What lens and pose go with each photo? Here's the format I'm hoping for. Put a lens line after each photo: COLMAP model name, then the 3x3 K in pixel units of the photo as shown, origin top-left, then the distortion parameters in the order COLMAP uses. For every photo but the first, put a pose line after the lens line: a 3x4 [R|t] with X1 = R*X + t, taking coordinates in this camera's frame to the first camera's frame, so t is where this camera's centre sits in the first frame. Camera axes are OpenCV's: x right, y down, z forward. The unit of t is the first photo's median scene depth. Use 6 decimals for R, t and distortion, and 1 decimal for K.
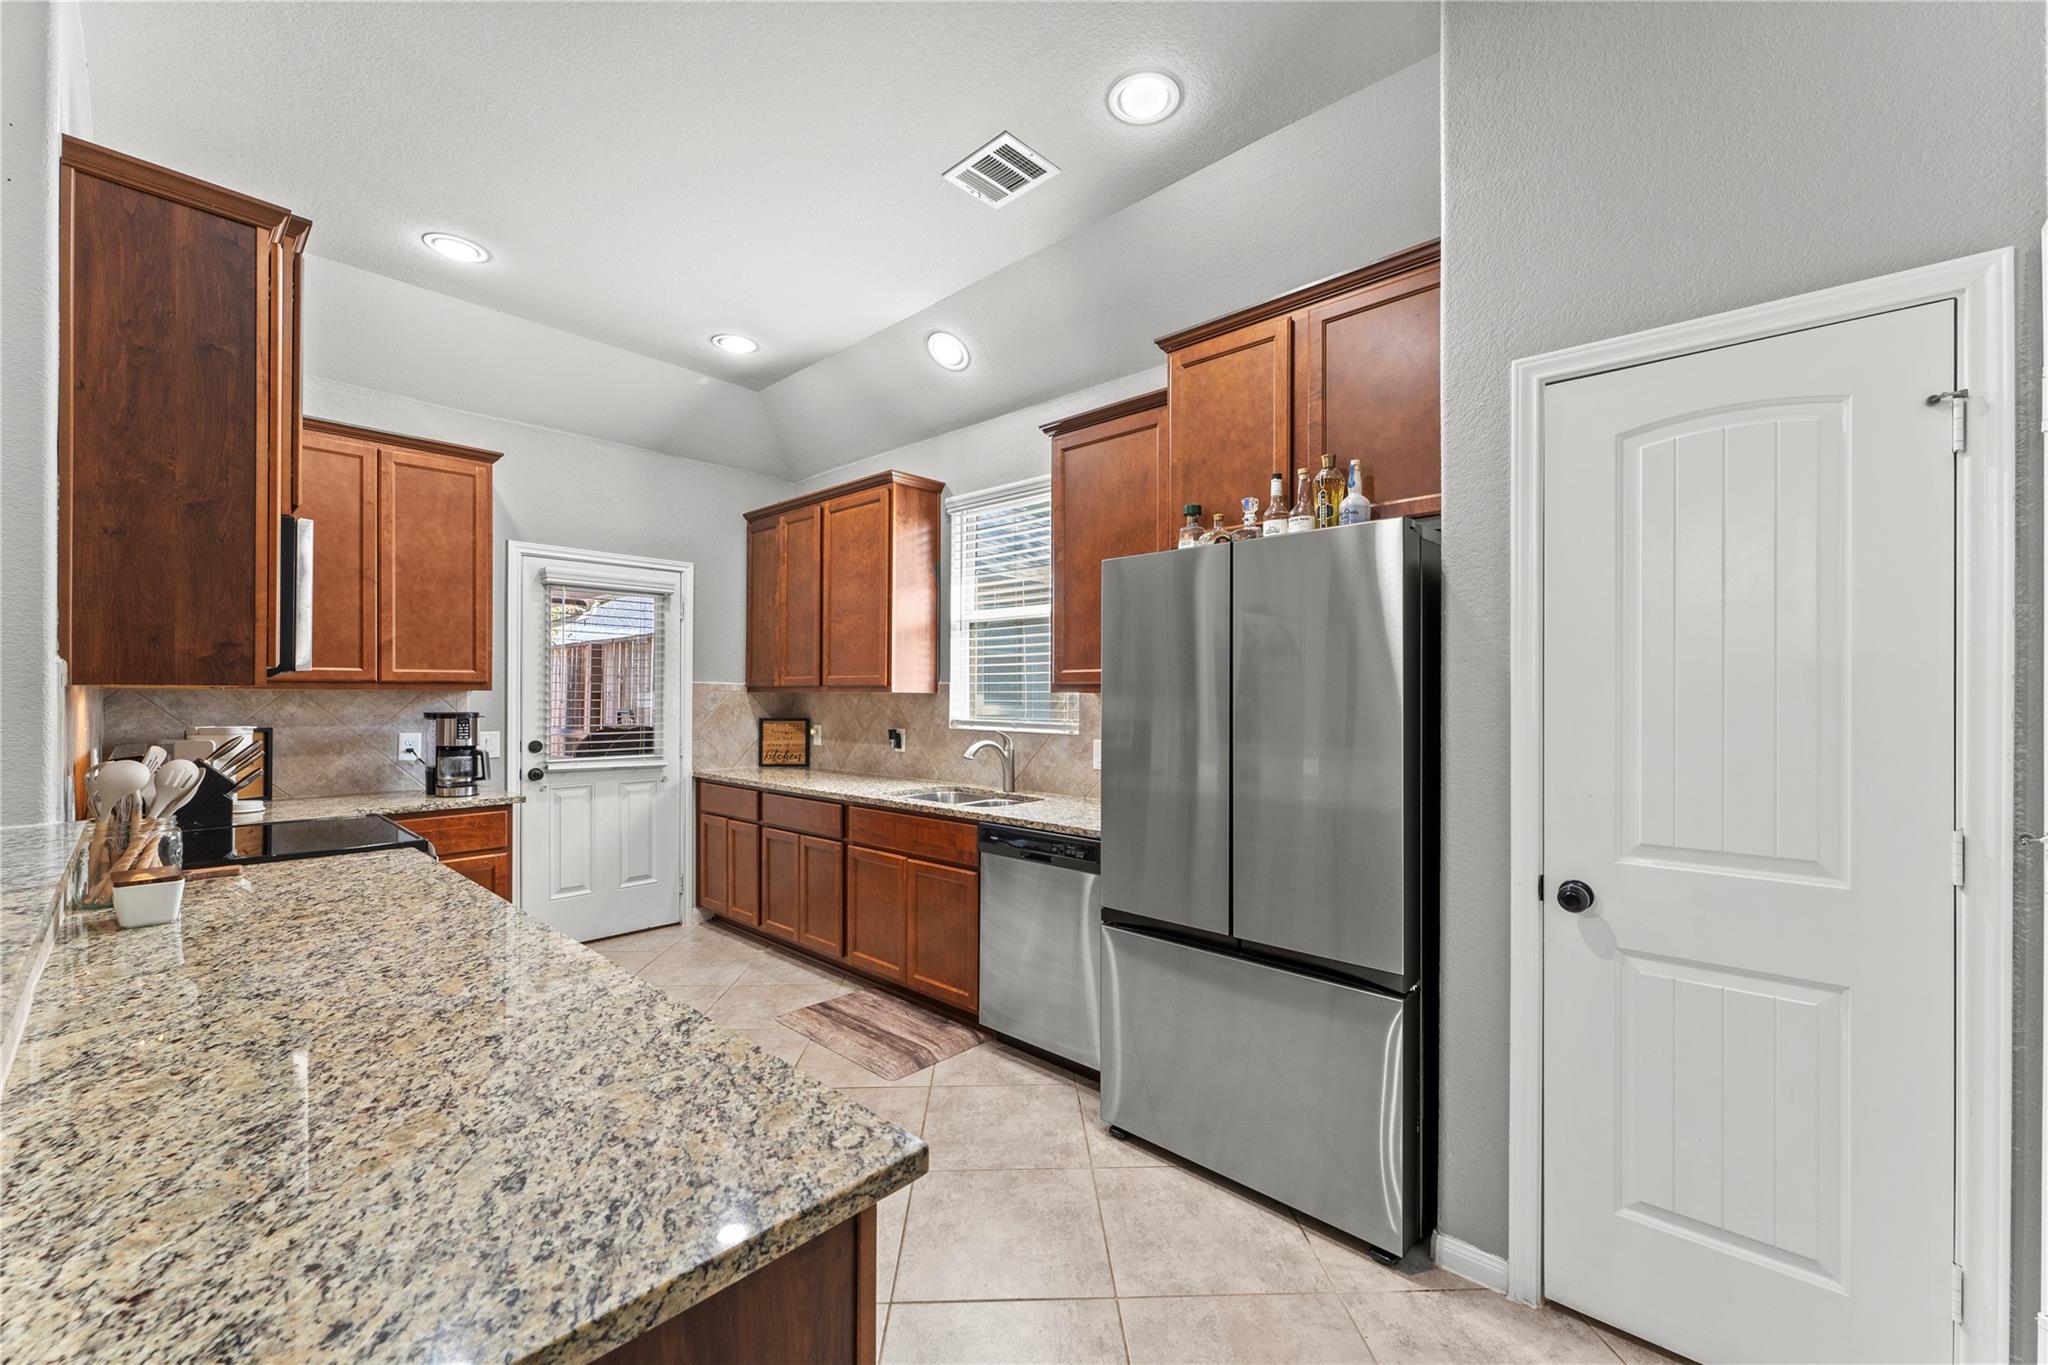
lens RADIAL K [[826.5, 0, 1032.3], [0, 826.5, 691.6], [0, 0, 1]] dist [0.006864, -0.001119]
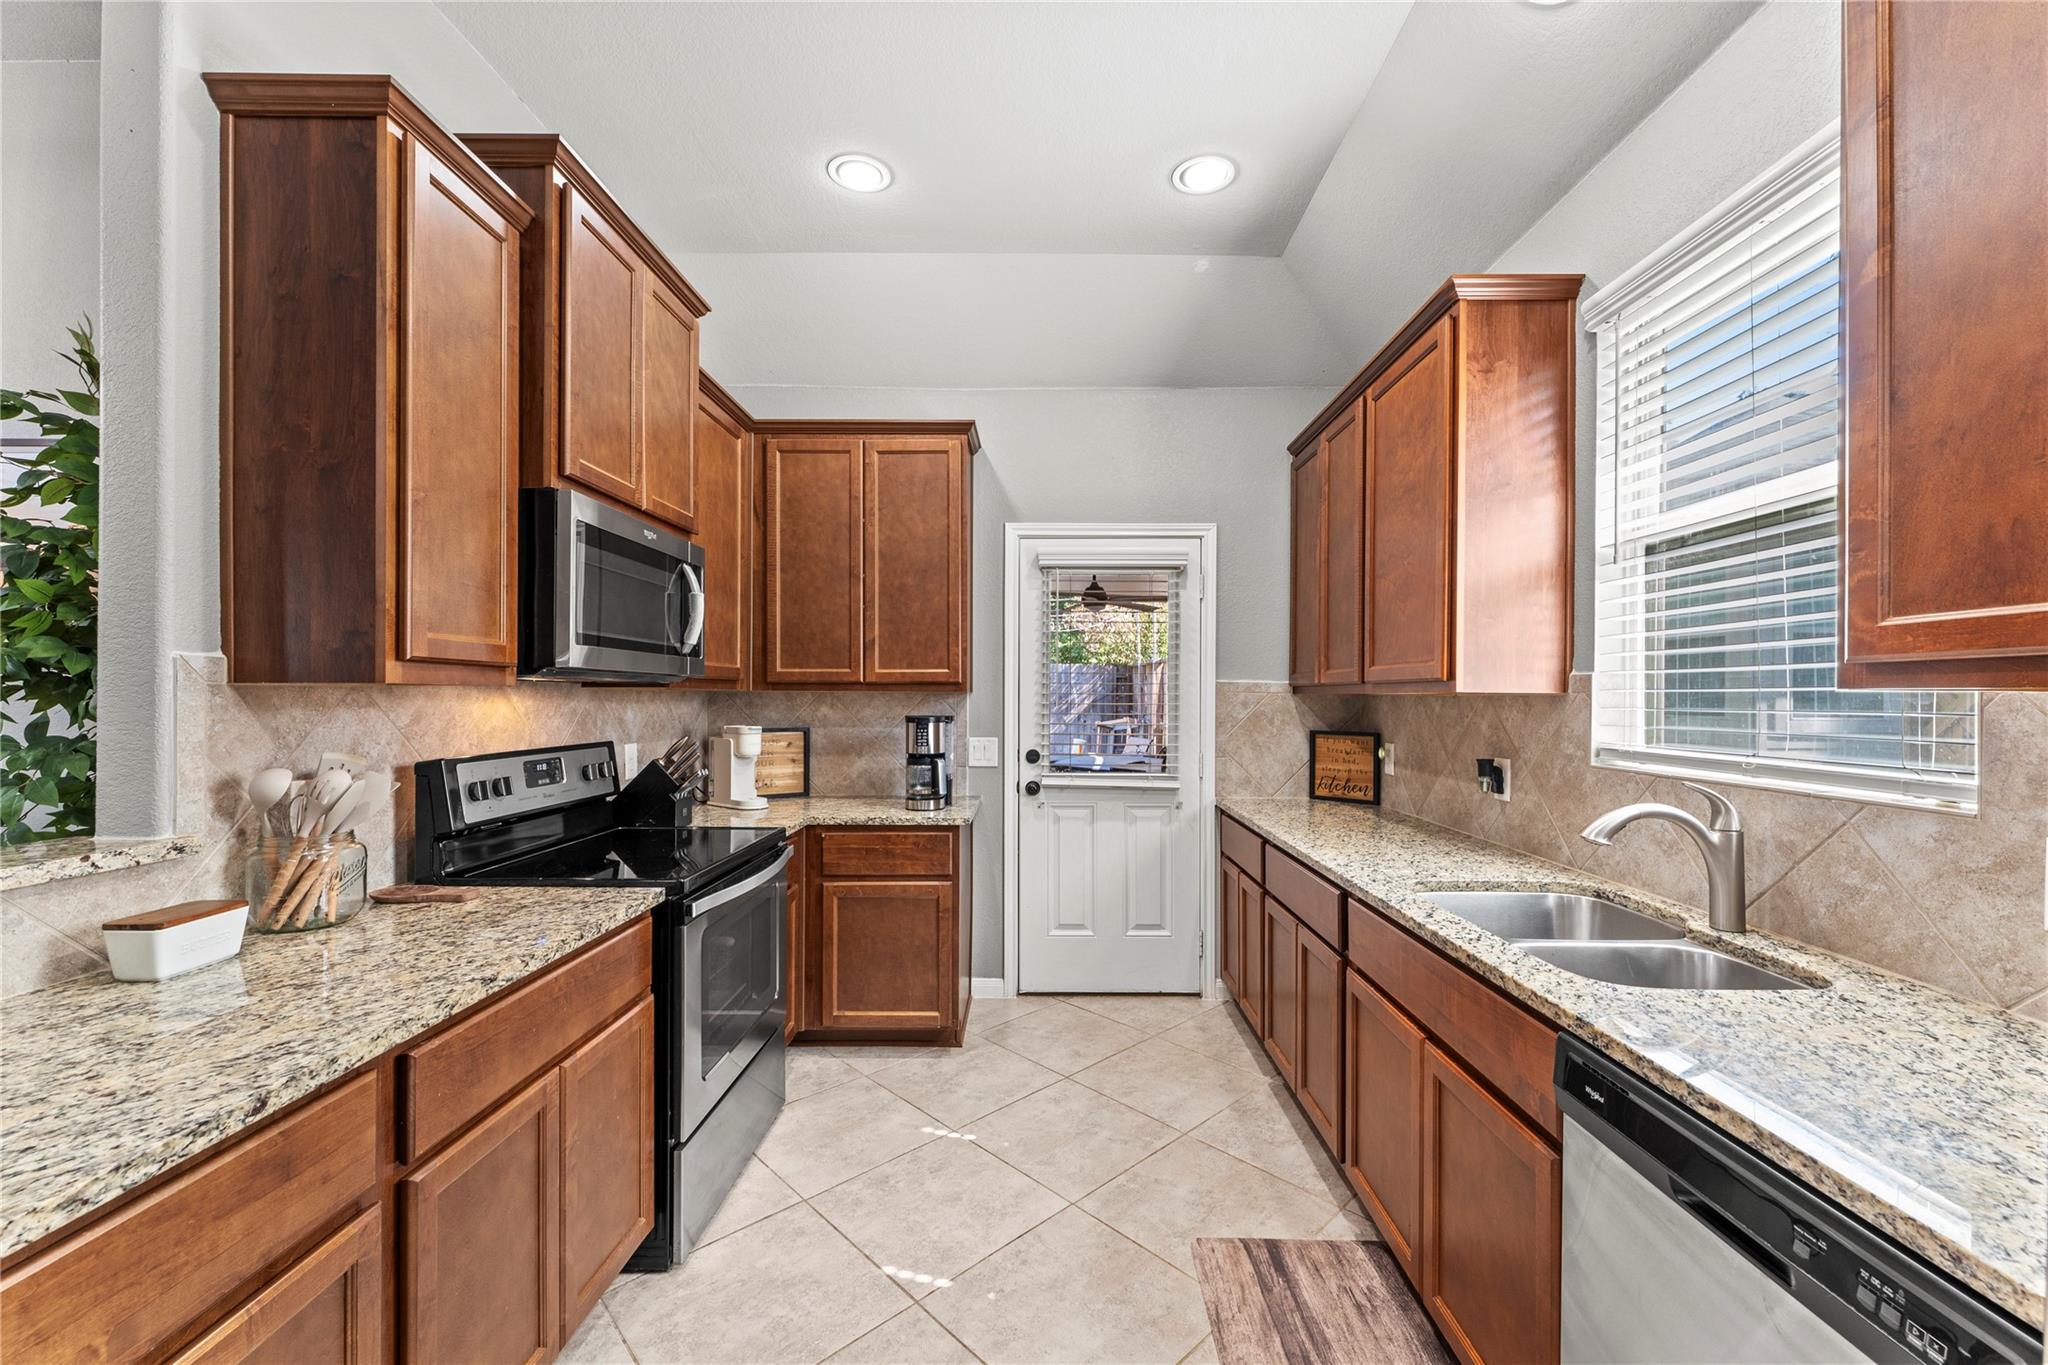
lens RADIAL K [[826.5, 0, 1029.4], [0, 826.5, 695.8], [0, 0, 1]] dist [0.006864, -0.001119]
pose [[0.671579, -0.000547, -0.740932, 0.045749], [0.001081, 0.999999, 0.000241, 0.002902], [0.740932, -0.000963, 0.671580, 0.460049]]
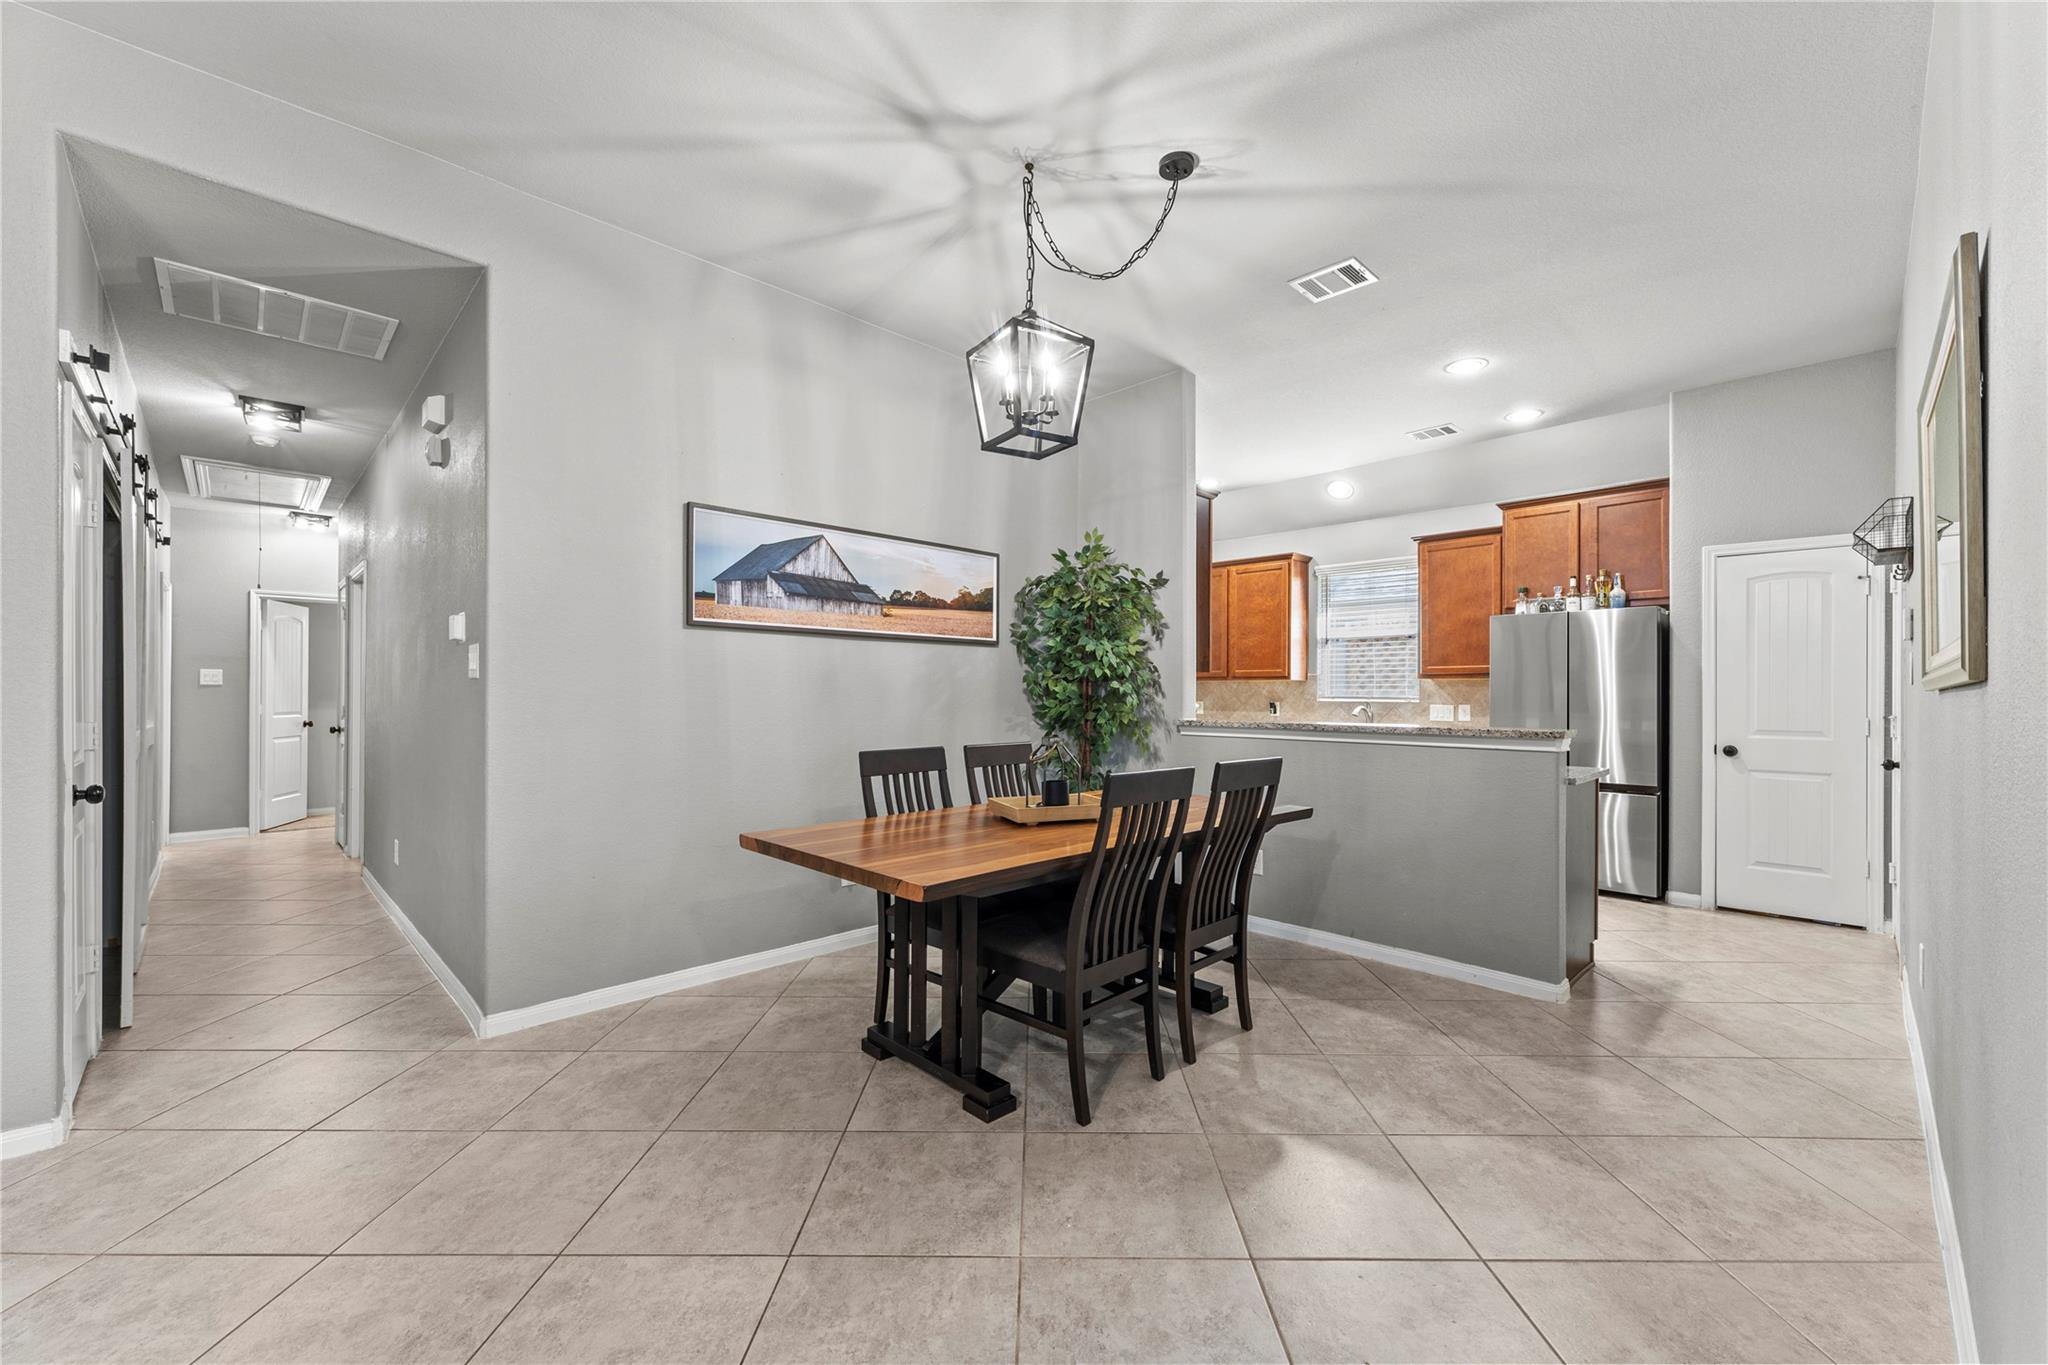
lens RADIAL K [[826.5, 0, 1036.6], [0, 826.5, 688.6], [0, 0, 1]] dist [0.006864, -0.001119]
pose [[0.999207, 0.006518, -0.039288, -0.675856], [-0.006699, 0.999968, -0.004477, 0.033013], [0.039257, 0.004737, 0.999218, -0.807104]]
